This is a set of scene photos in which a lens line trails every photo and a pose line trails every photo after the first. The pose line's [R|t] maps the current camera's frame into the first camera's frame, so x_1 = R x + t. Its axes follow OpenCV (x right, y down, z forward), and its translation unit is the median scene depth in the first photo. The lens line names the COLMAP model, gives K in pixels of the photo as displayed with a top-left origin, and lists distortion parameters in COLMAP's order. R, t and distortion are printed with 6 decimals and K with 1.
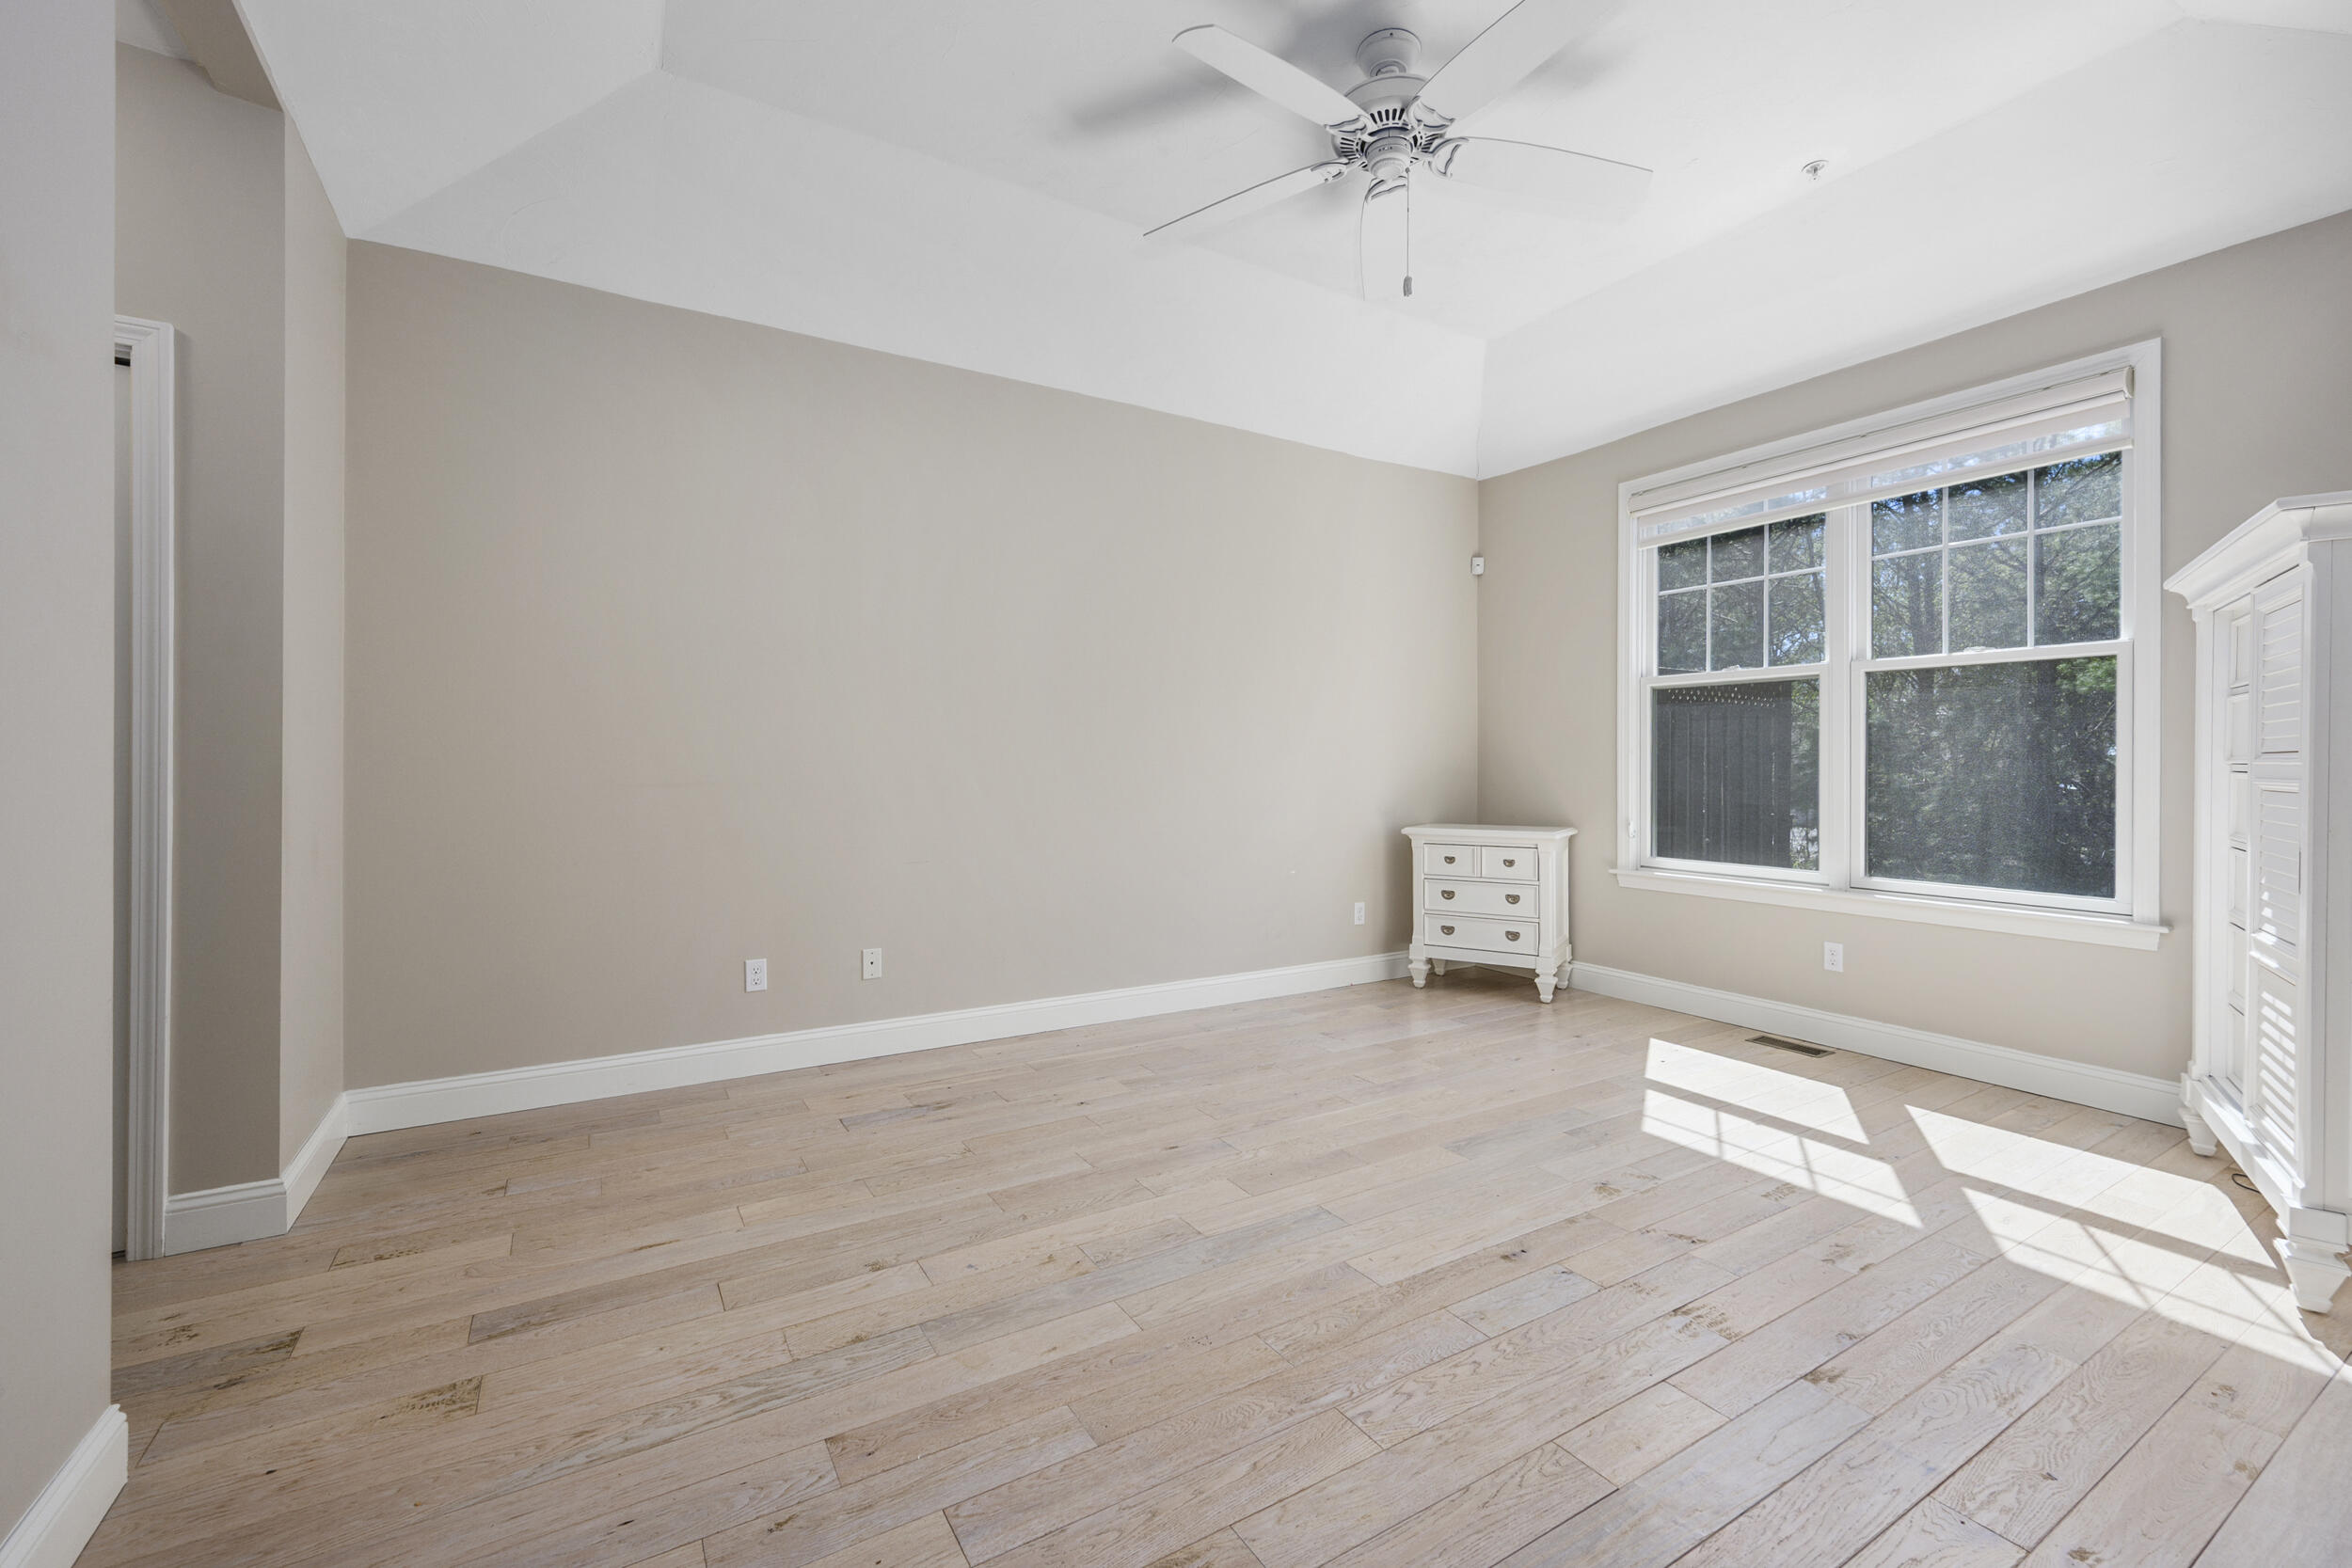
lens RADIAL K [[991.6, 0, 1177.5], [0, 991.6, 769.1], [0, 0, 1]] dist [-0.003479, -0.000195]
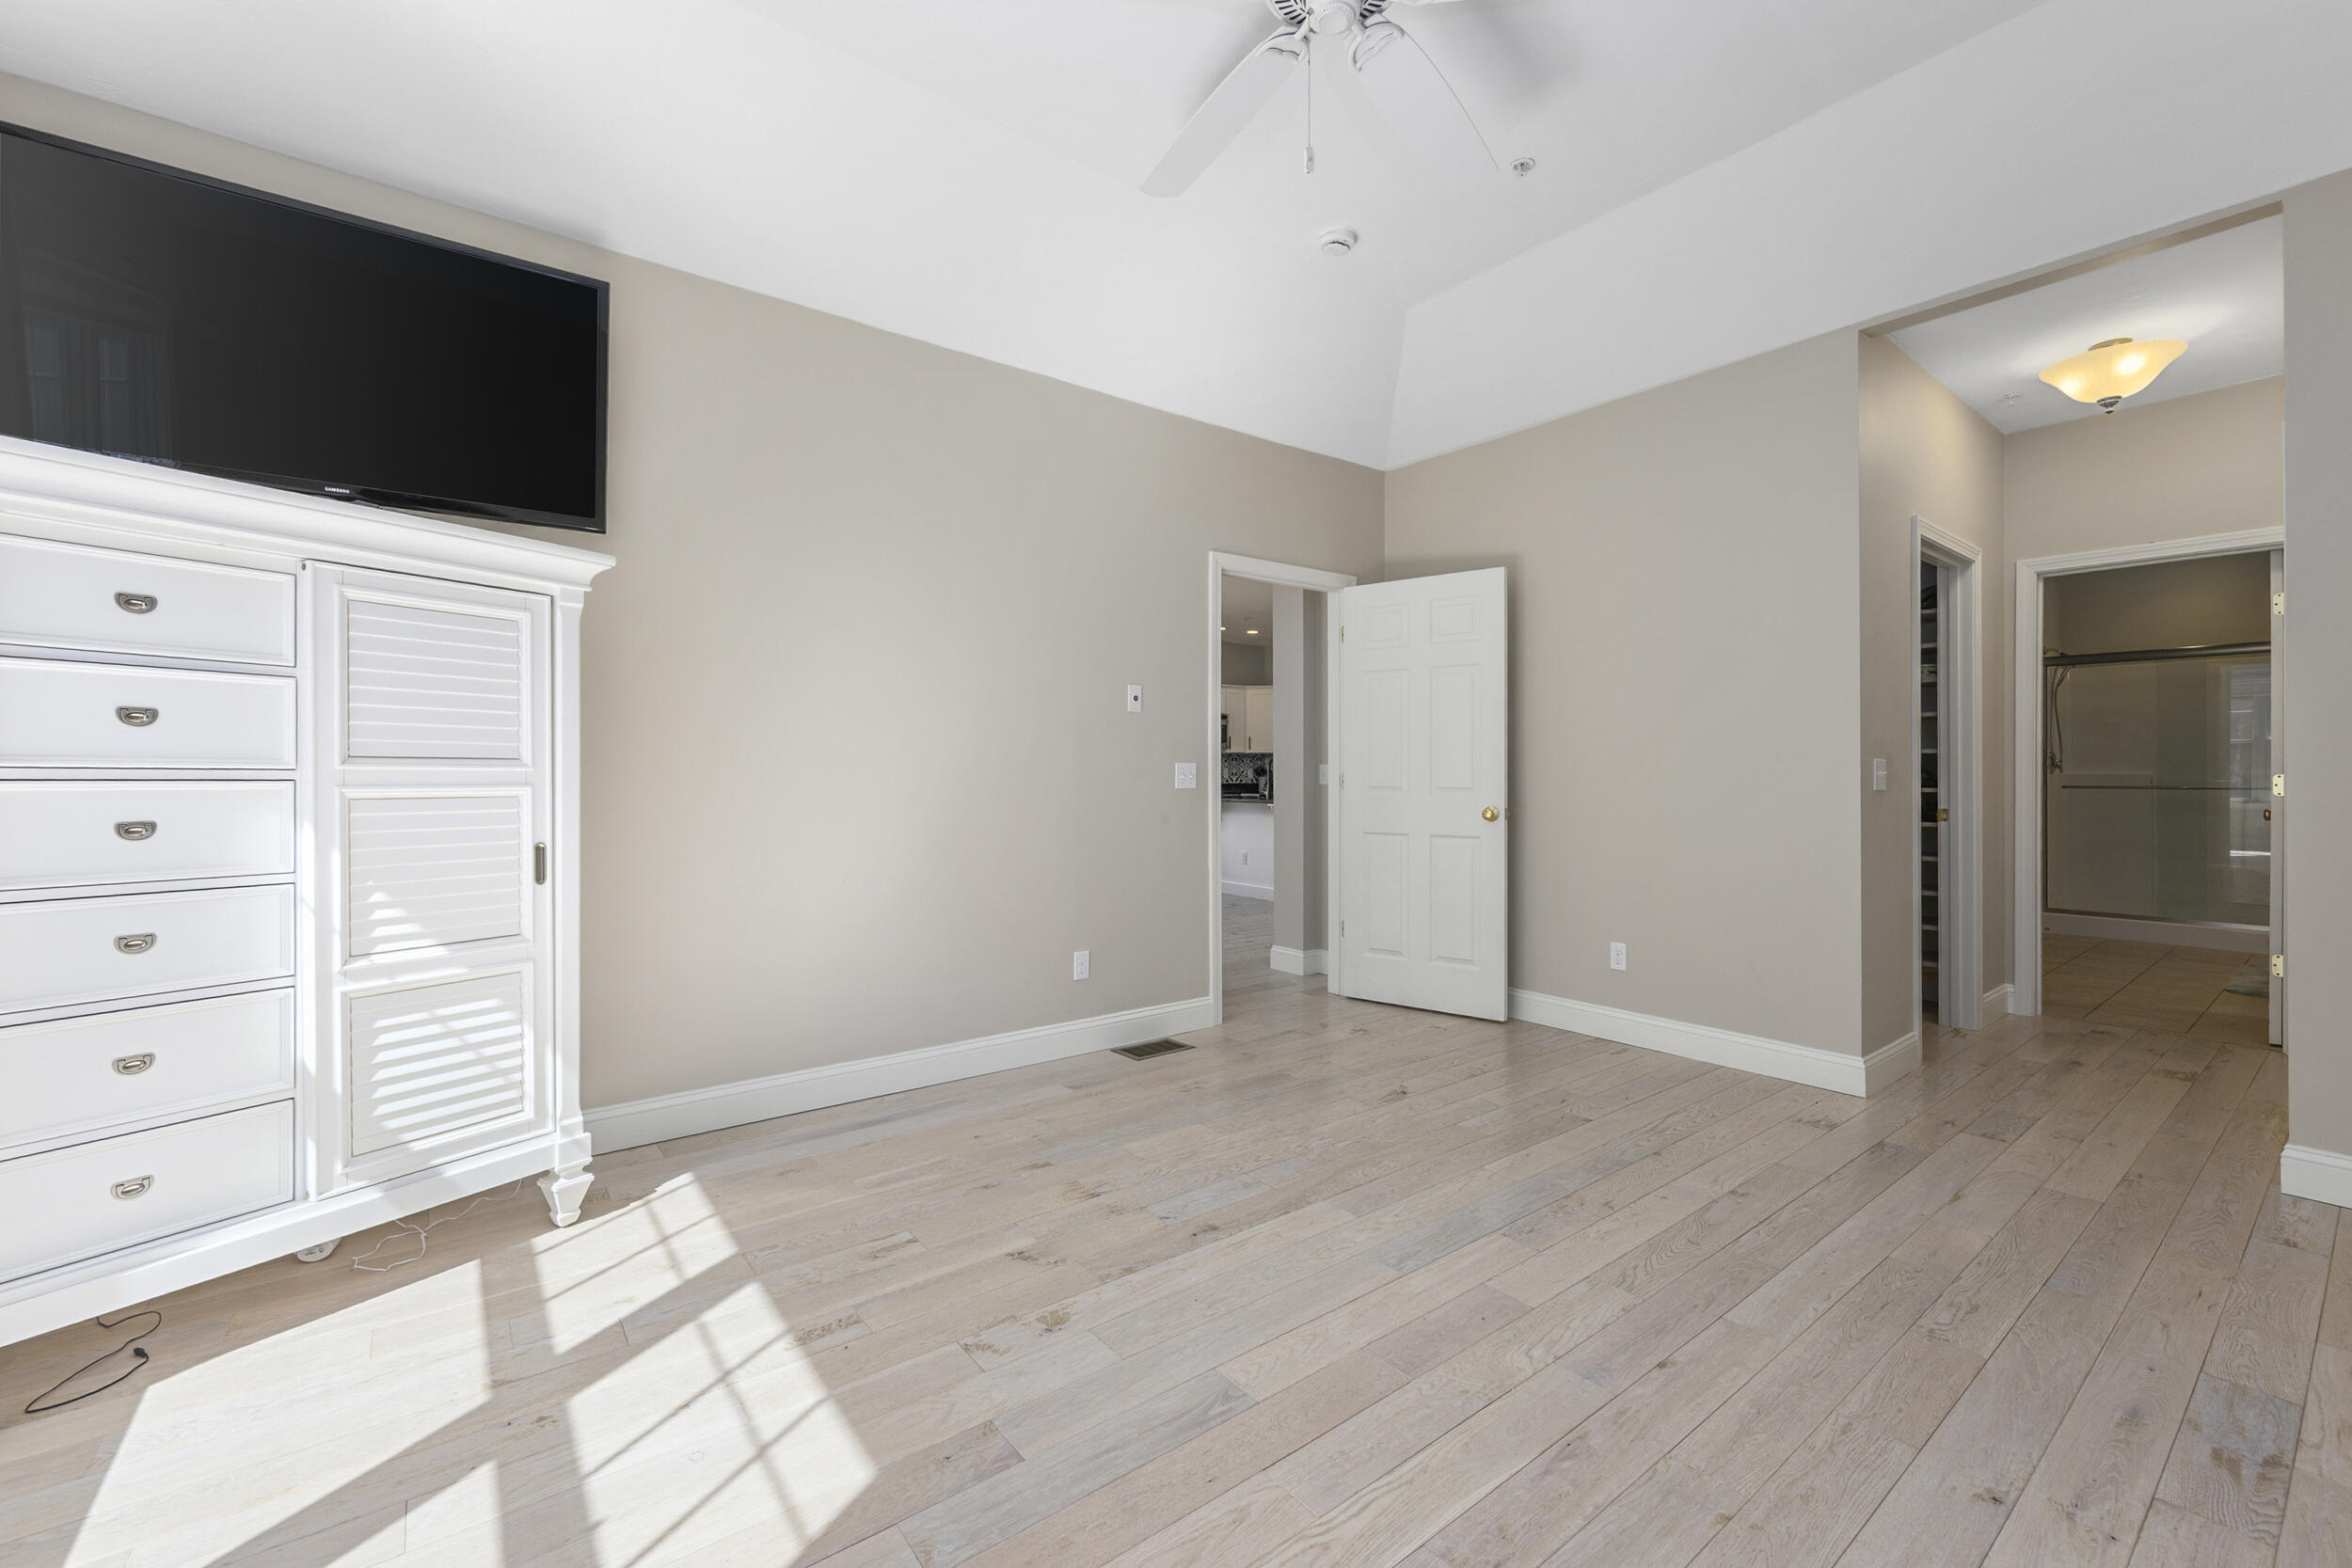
lens RADIAL K [[947.9, 0, 1174.3], [0, 947.9, 773.8], [0, 0, 1]] dist [0.001313, 0.000102]
pose [[-0.994268, 0.001295, -0.106910, 0.448473], [0.000351, 0.999961, 0.008850, -0.012120], [0.106918, 0.008762, -0.994229, 1.873000]]
